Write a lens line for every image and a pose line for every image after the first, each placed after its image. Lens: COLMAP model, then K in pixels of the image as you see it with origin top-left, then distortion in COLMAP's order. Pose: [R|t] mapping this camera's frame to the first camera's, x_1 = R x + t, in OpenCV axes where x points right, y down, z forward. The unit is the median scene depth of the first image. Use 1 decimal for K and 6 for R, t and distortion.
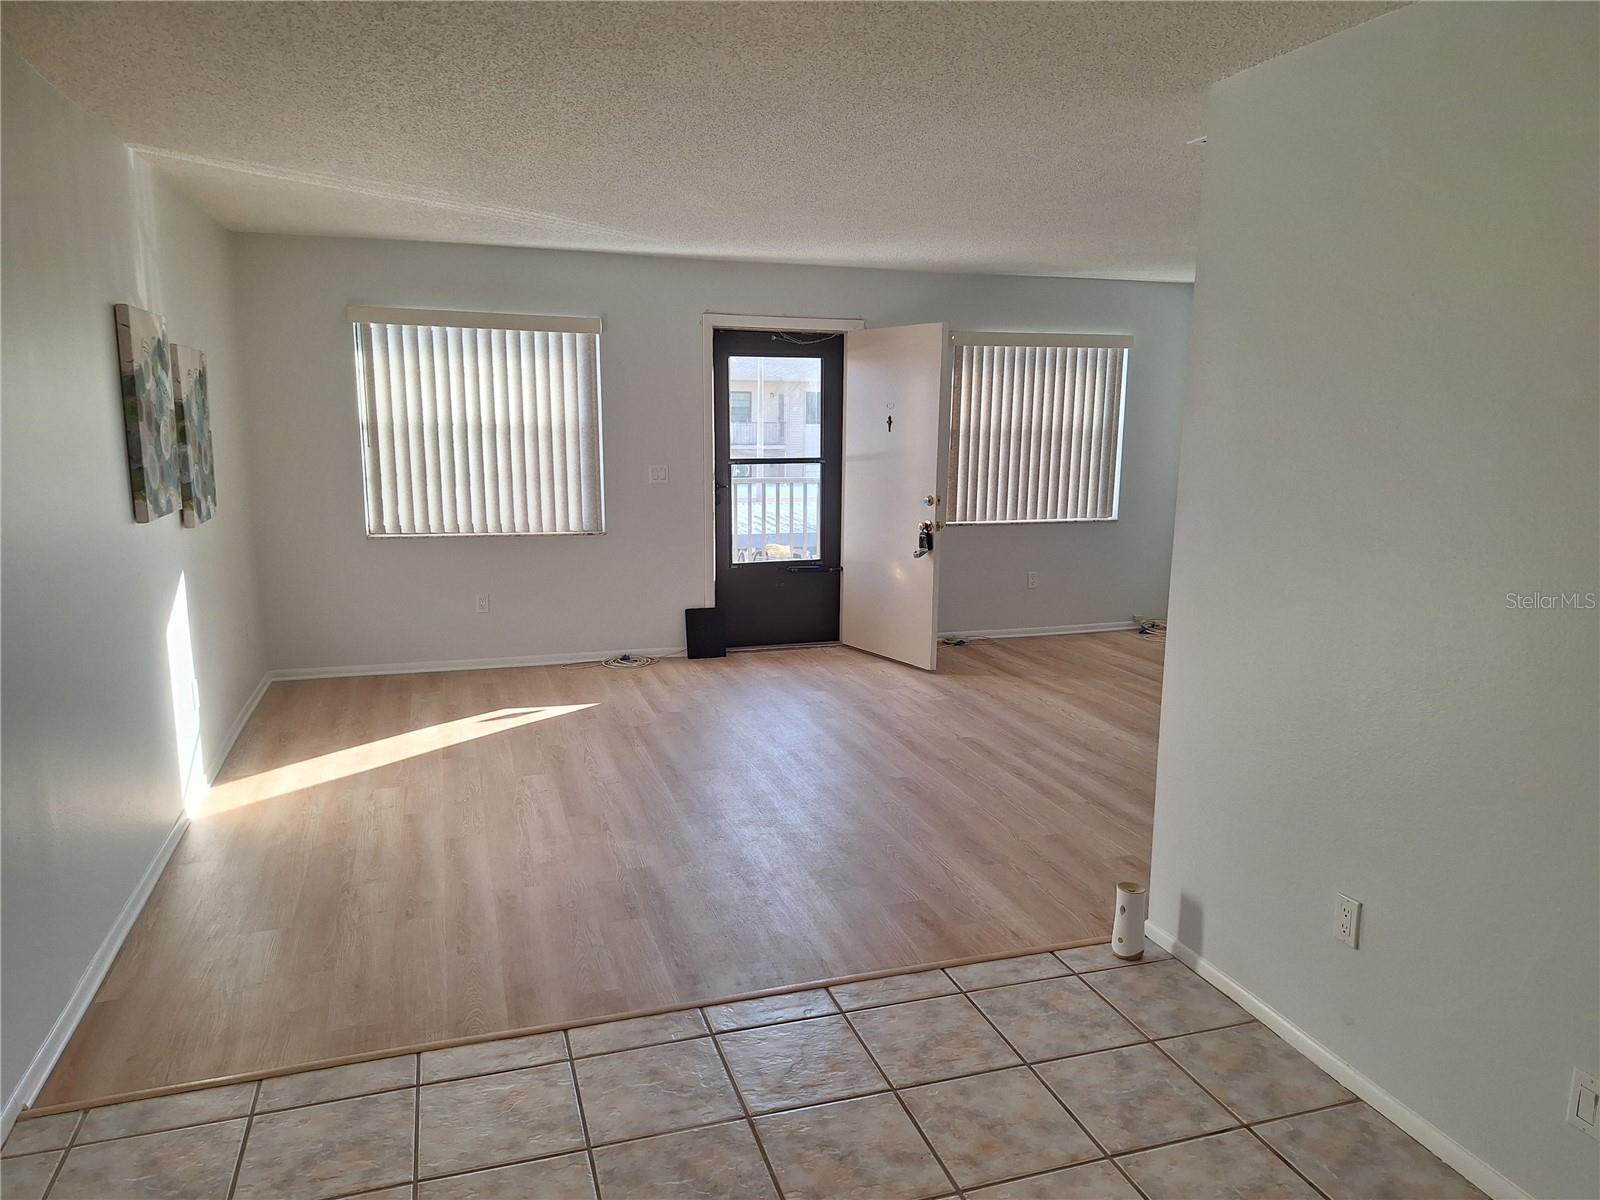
lens RADIAL K [[1105.6, 0, 804.3], [0, 1105.6, 593.4], [0, 0, 1]] dist [0.075721, -0.084105]
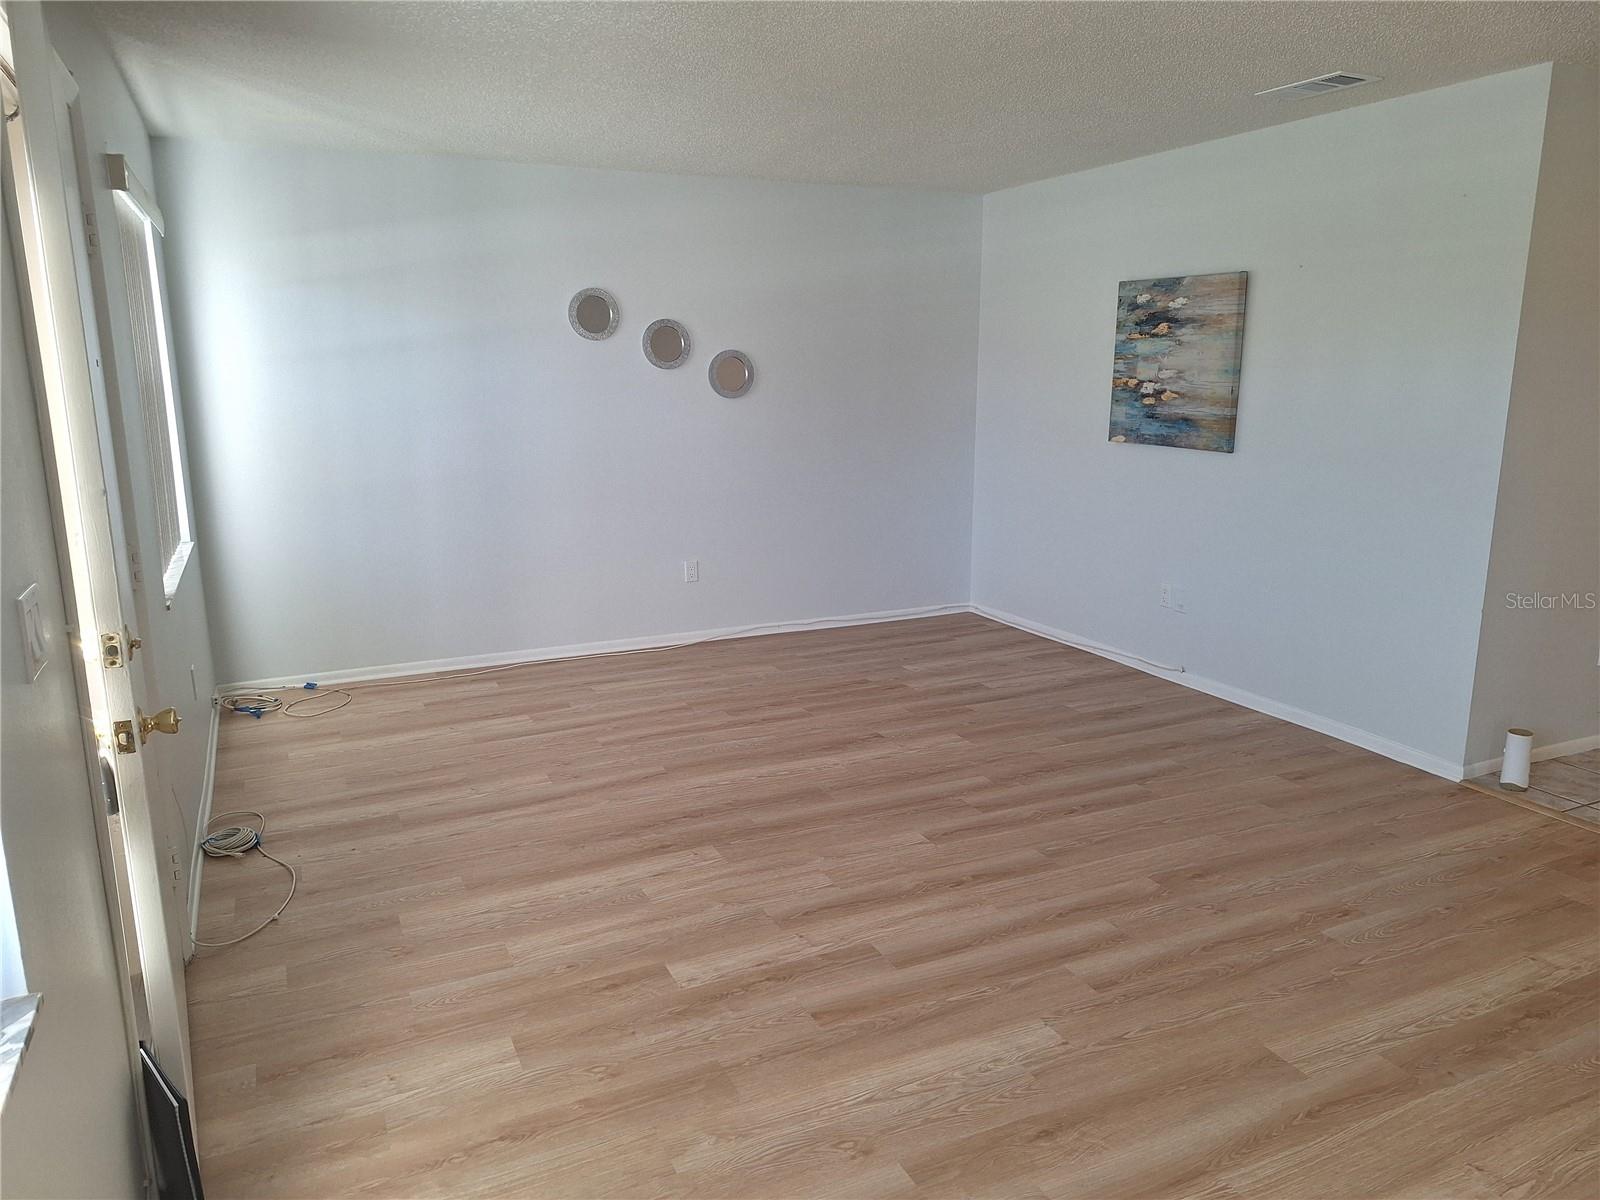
lens RADIAL K [[1105.6, 0, 804.3], [0, 1105.6, 593.4], [0, 0, 1]] dist [0.075721, -0.084105]
pose [[-0.117678, -0.214800, 0.969543, -0.509427], [0.169788, 0.957598, 0.232762, -0.197500], [-0.978429, 0.192008, -0.076218, 1.216555]]
